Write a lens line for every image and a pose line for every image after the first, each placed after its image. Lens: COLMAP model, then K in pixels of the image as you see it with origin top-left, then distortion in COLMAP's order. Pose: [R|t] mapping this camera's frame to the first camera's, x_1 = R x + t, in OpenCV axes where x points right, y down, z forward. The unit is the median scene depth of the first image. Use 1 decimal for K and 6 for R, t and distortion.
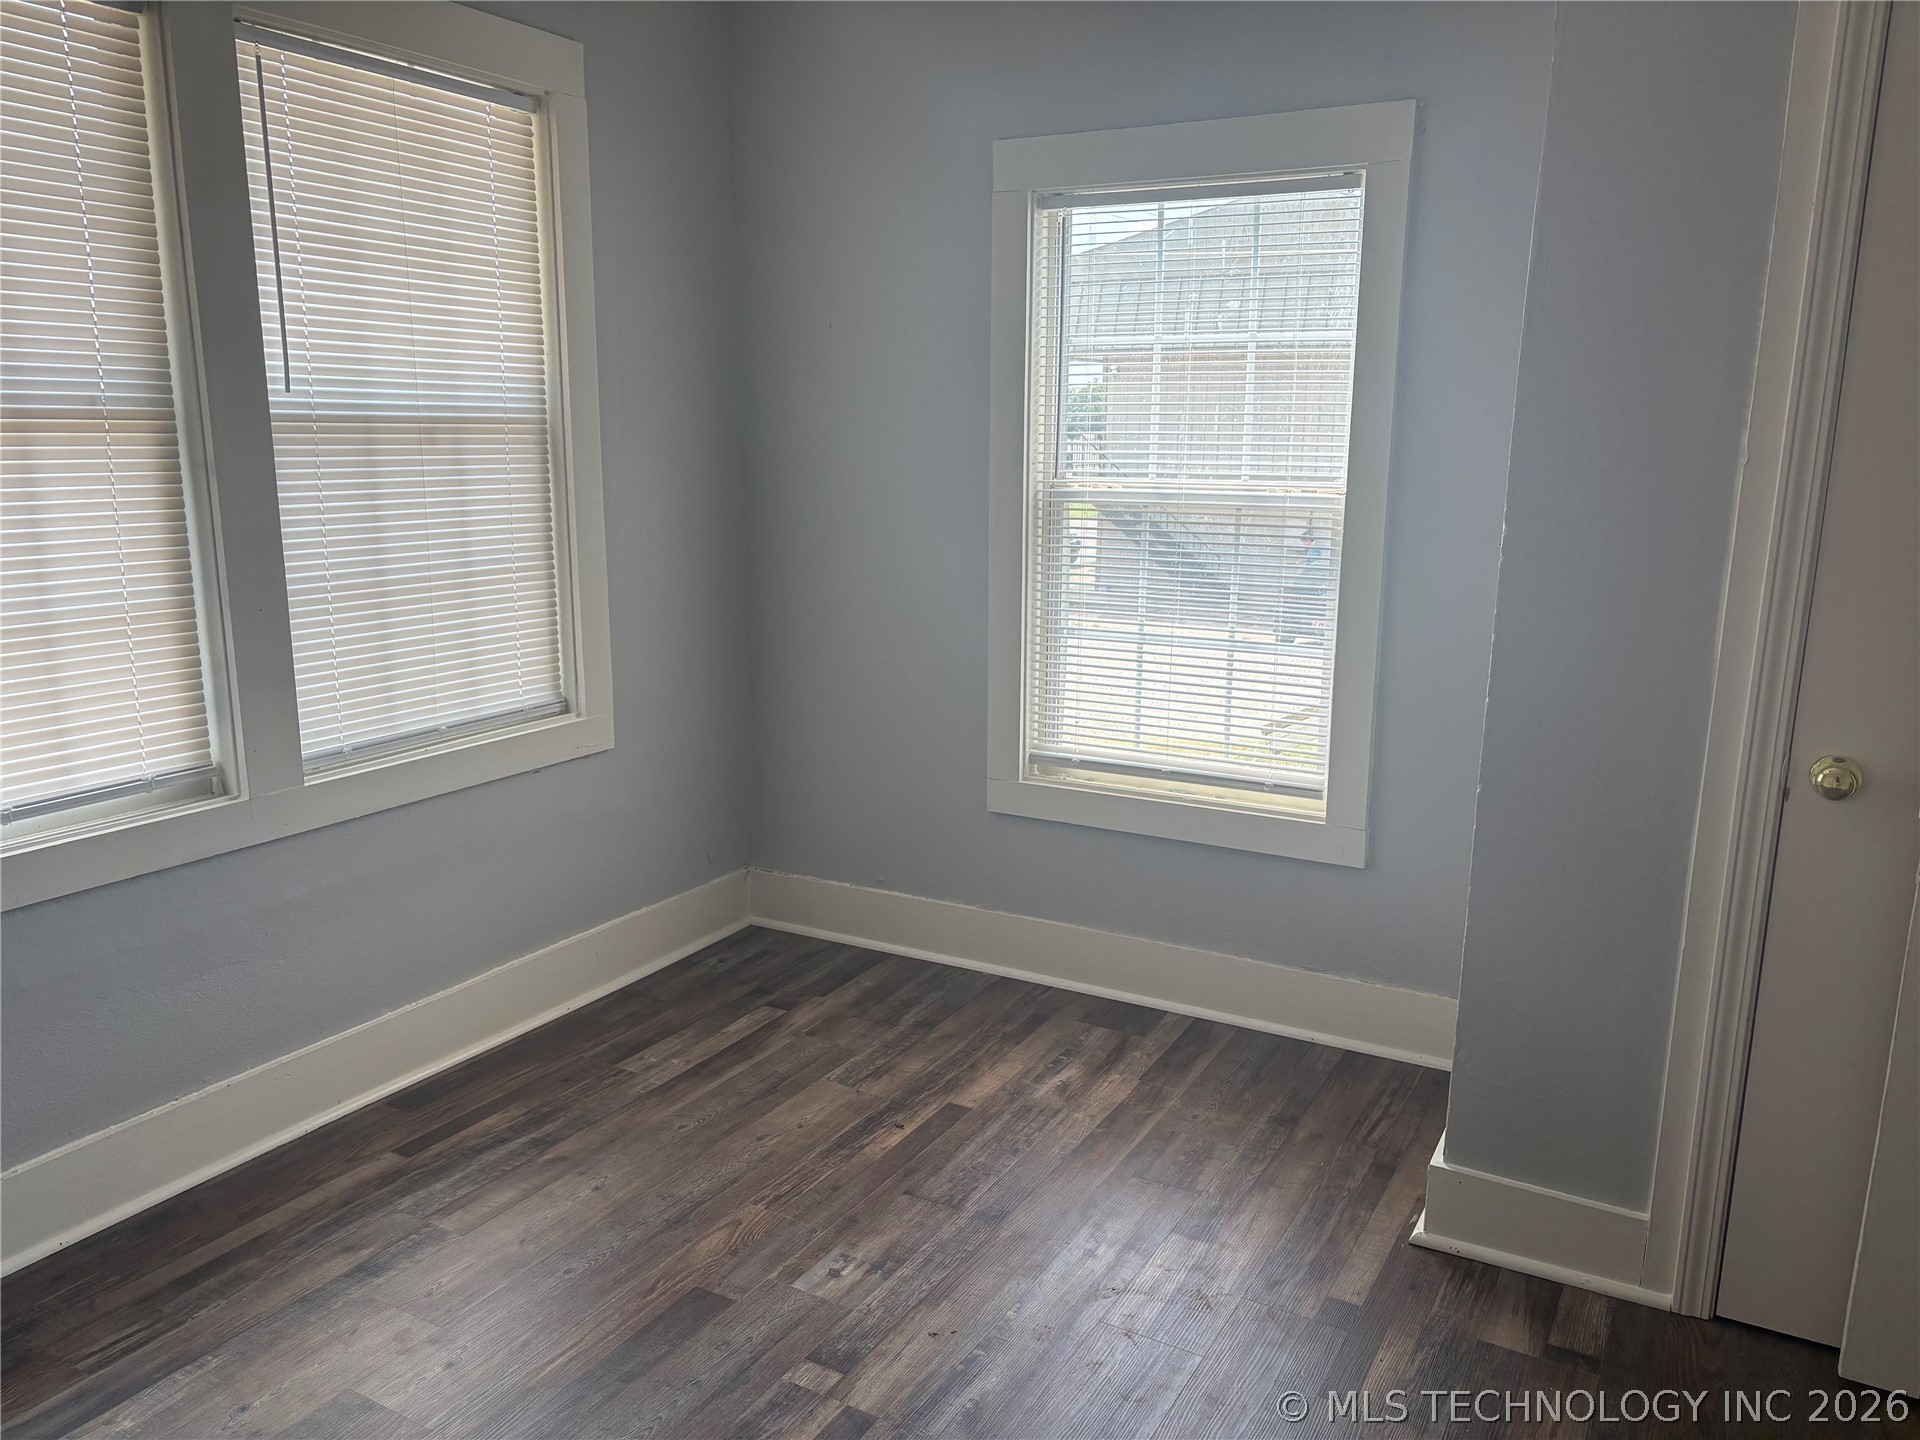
lens RADIAL K [[1449.6, 0, 951.7], [0, 1449.6, 724.7], [0, 0, 1]] dist [0.045573, -0.045726]
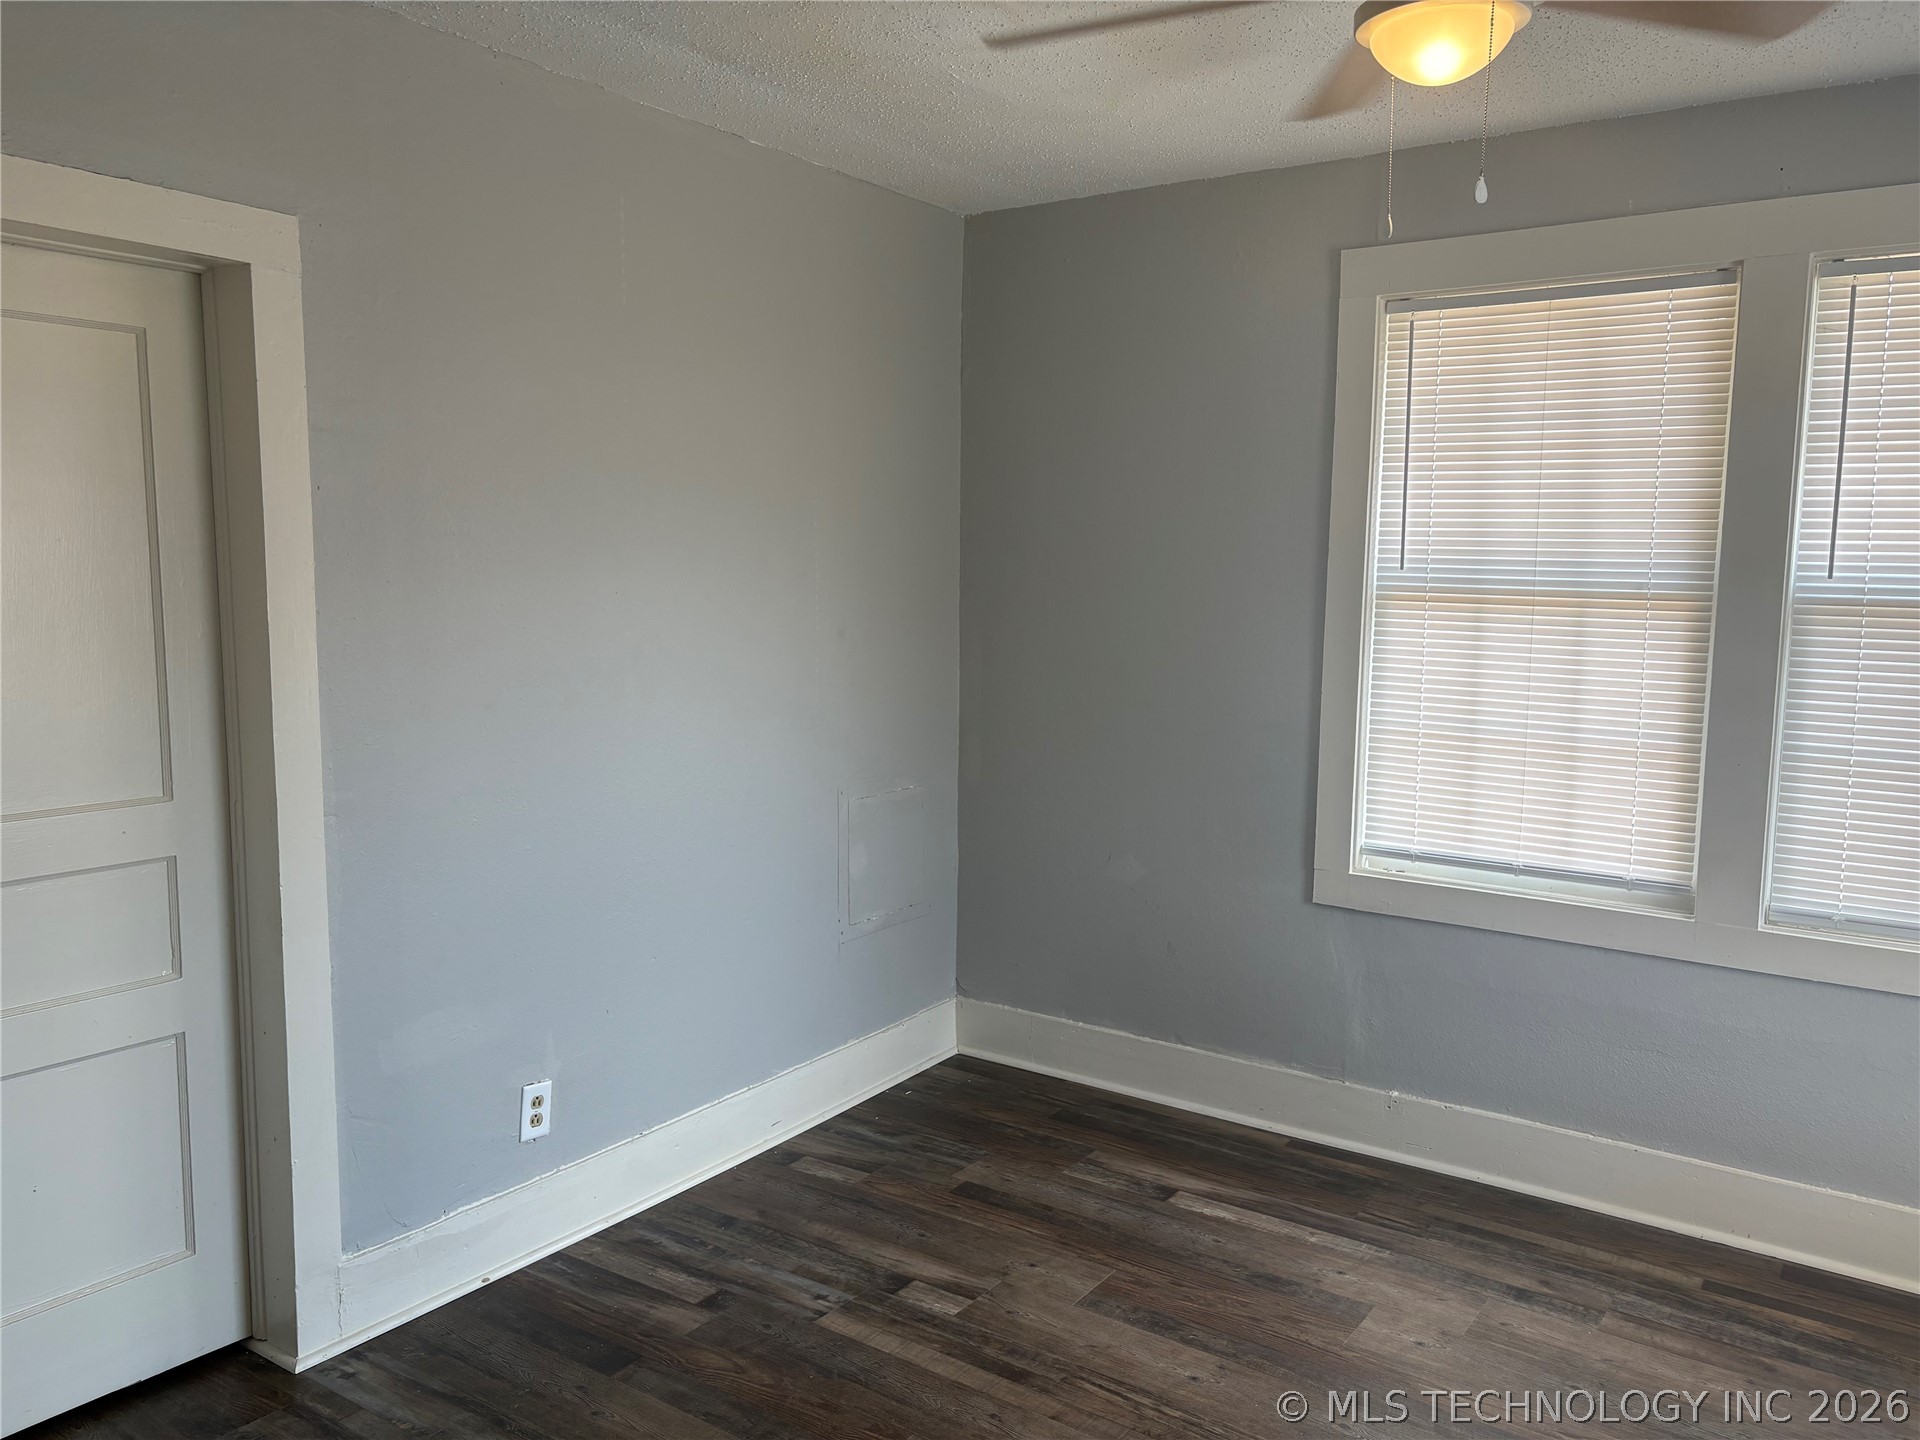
lens RADIAL K [[1449.6, 0, 955.4], [0, 1449.6, 730.3], [0, 0, 1]] dist [0.045573, -0.045726]
pose [[-0.085024, 0.103714, -0.990966, 0.630604], [-0.223318, 0.967282, 0.120395, -0.093630], [0.971030, 0.231537, -0.059081, 0.412499]]
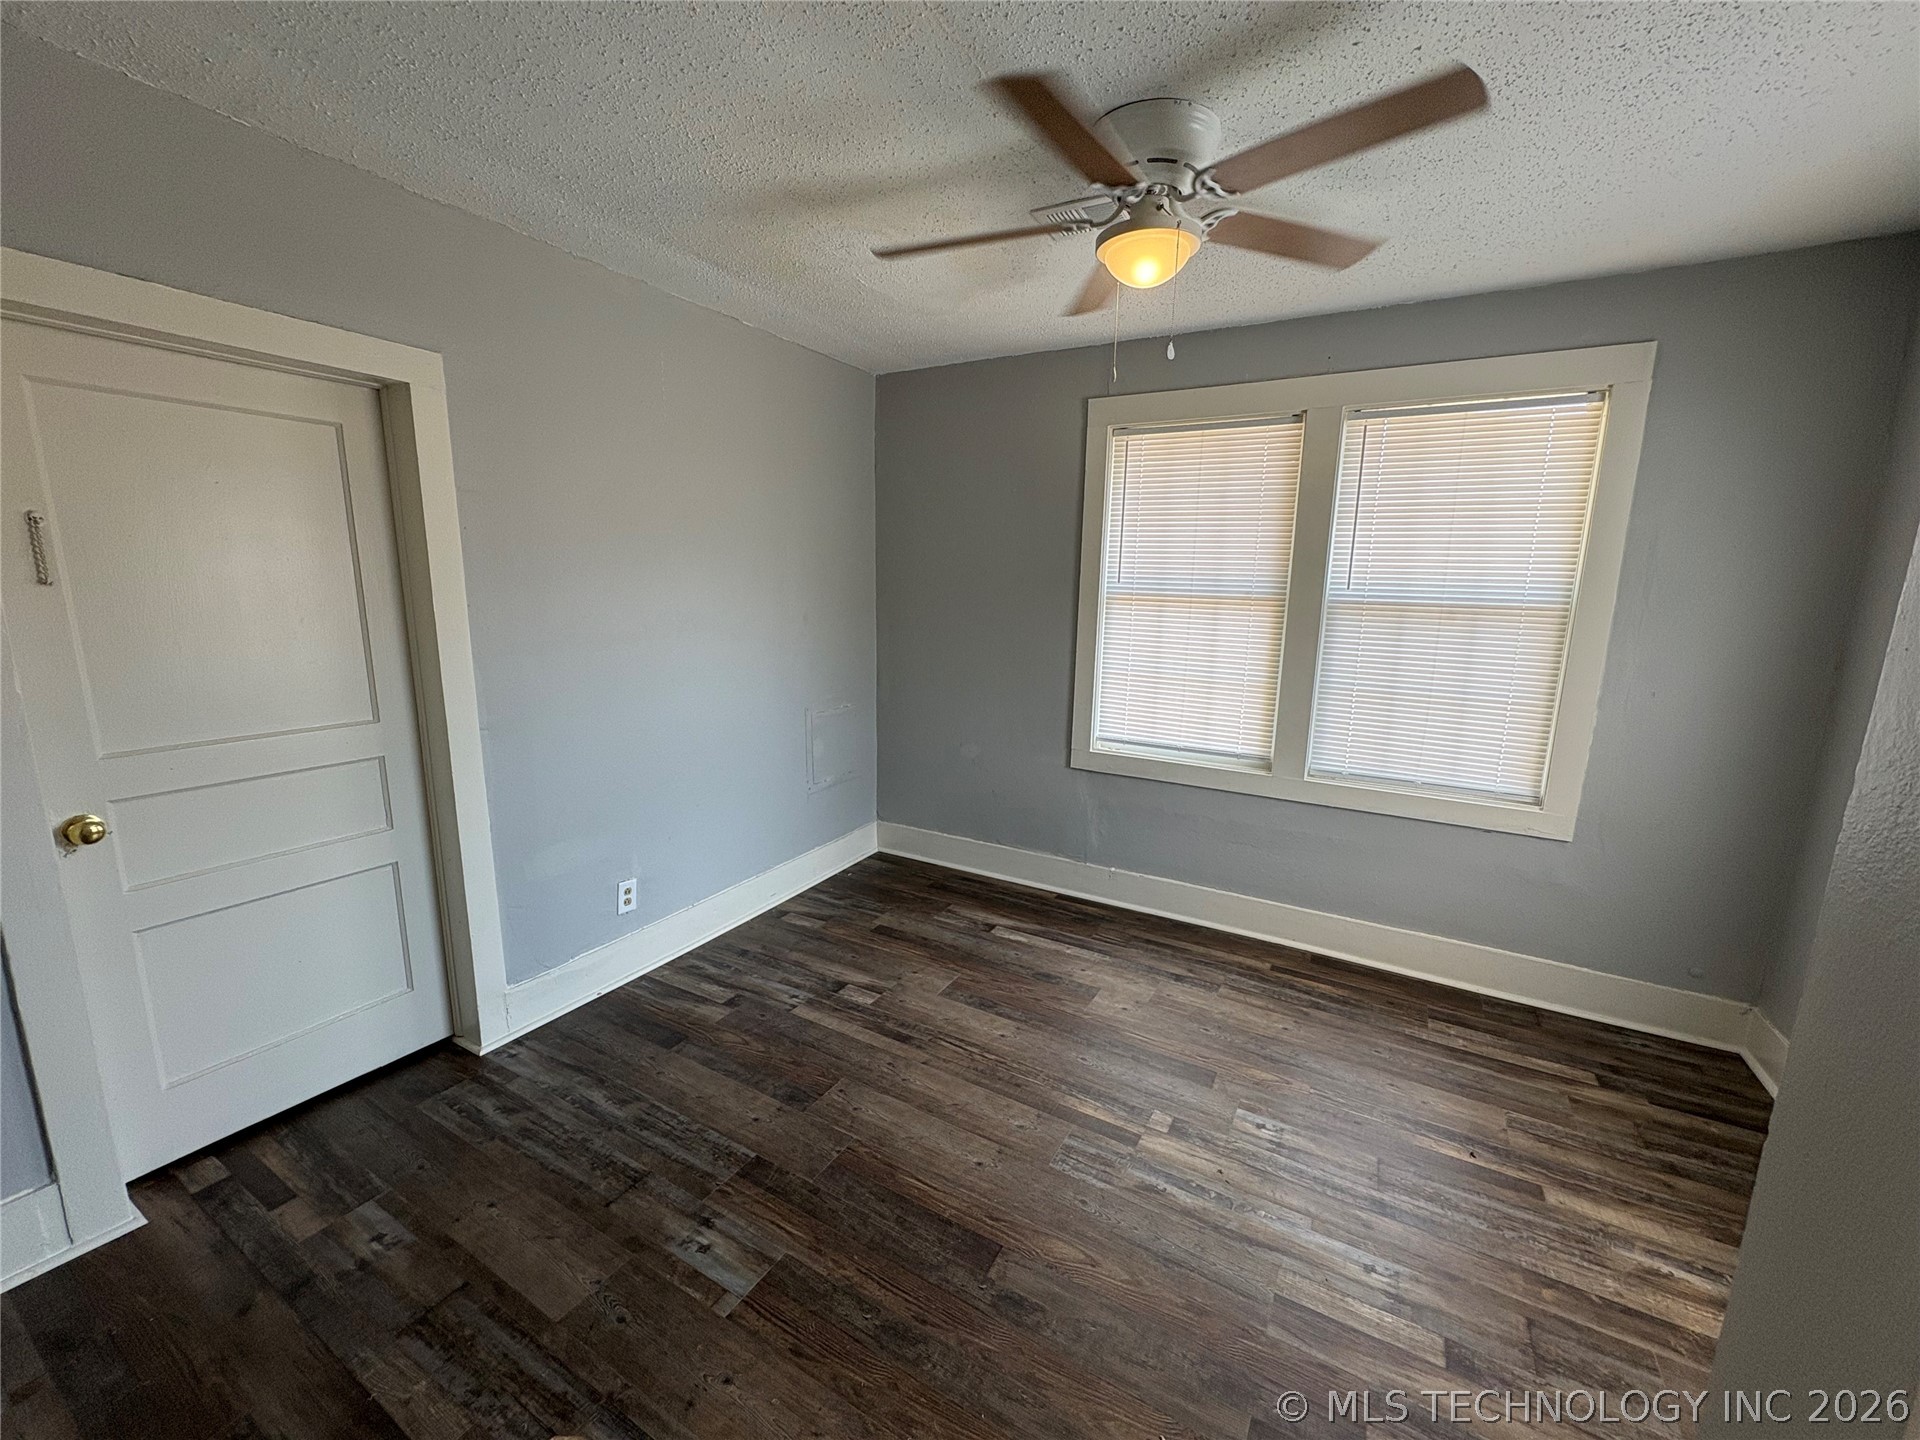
lens RADIAL K [[759.0, 0, 955.9], [0, 759.0, 722.8], [0, 0, 1]] dist [0.001489, 0.000495]
pose [[0.002806, 0.177071, -0.984194, 0.540115], [-0.229078, 0.958140, 0.171730, -0.097623], [0.973404, 0.224975, 0.043251, 0.428685]]
